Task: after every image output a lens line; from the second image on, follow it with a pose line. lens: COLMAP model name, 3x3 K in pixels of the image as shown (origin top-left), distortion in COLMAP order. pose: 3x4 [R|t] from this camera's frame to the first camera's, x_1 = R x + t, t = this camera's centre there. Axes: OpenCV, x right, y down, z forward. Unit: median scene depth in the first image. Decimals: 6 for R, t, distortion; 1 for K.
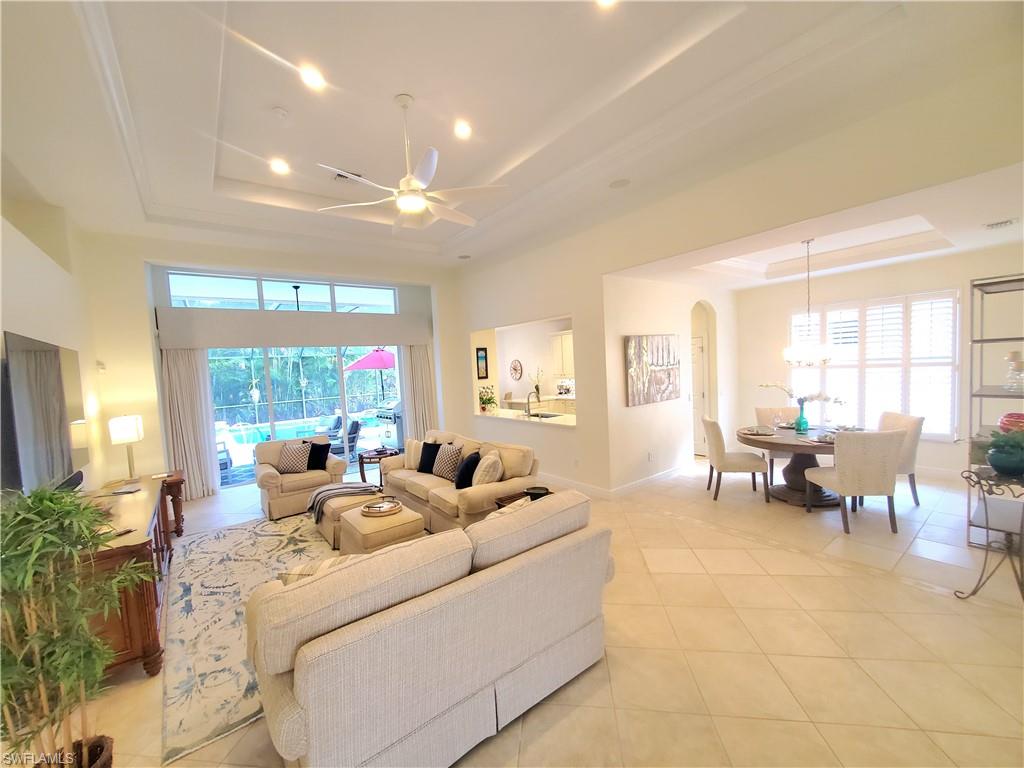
lens RADIAL K [[409.3, 0, 506.3], [0, 409.3, 381.8], [0, 0, 1]] dist [-0.001915, -0.000082]
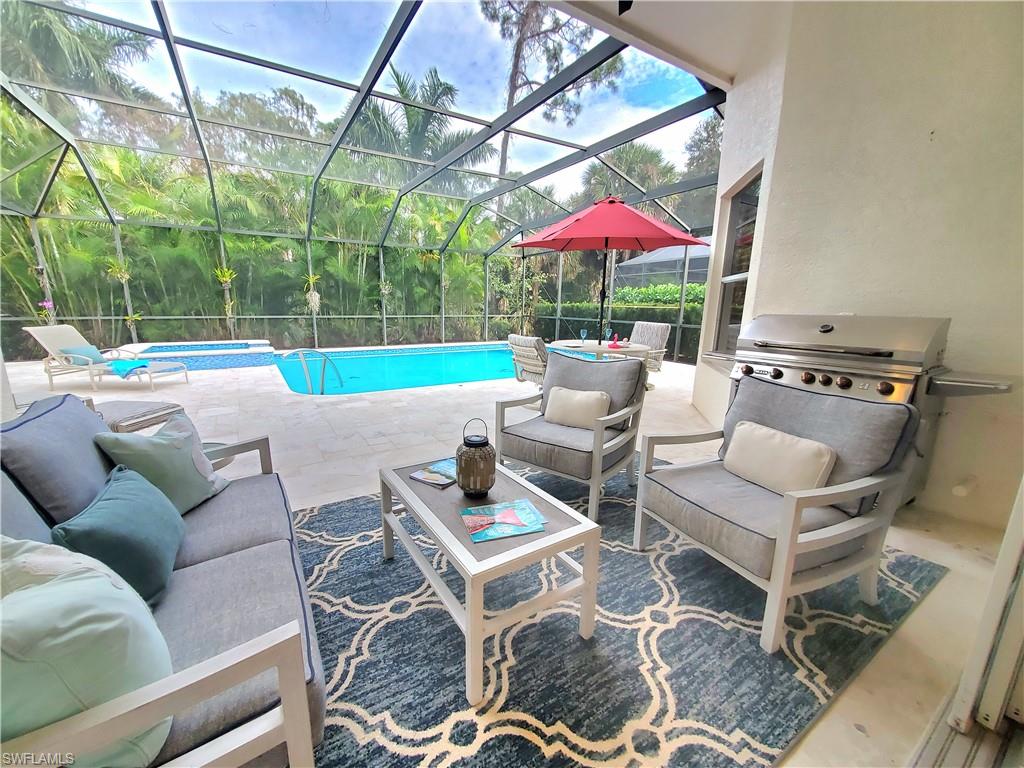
lens RADIAL K [[409.3, 0, 511.6], [0, 409.3, 384.3], [0, 0, 1]] dist [-0.001915, -0.000082]
pose [[0.994790, 0.083870, -0.057959, -0.254189], [-0.074027, 0.985141, 0.154973, 0.036244], [0.070096, -0.149875, 0.986217, 0.369365]]
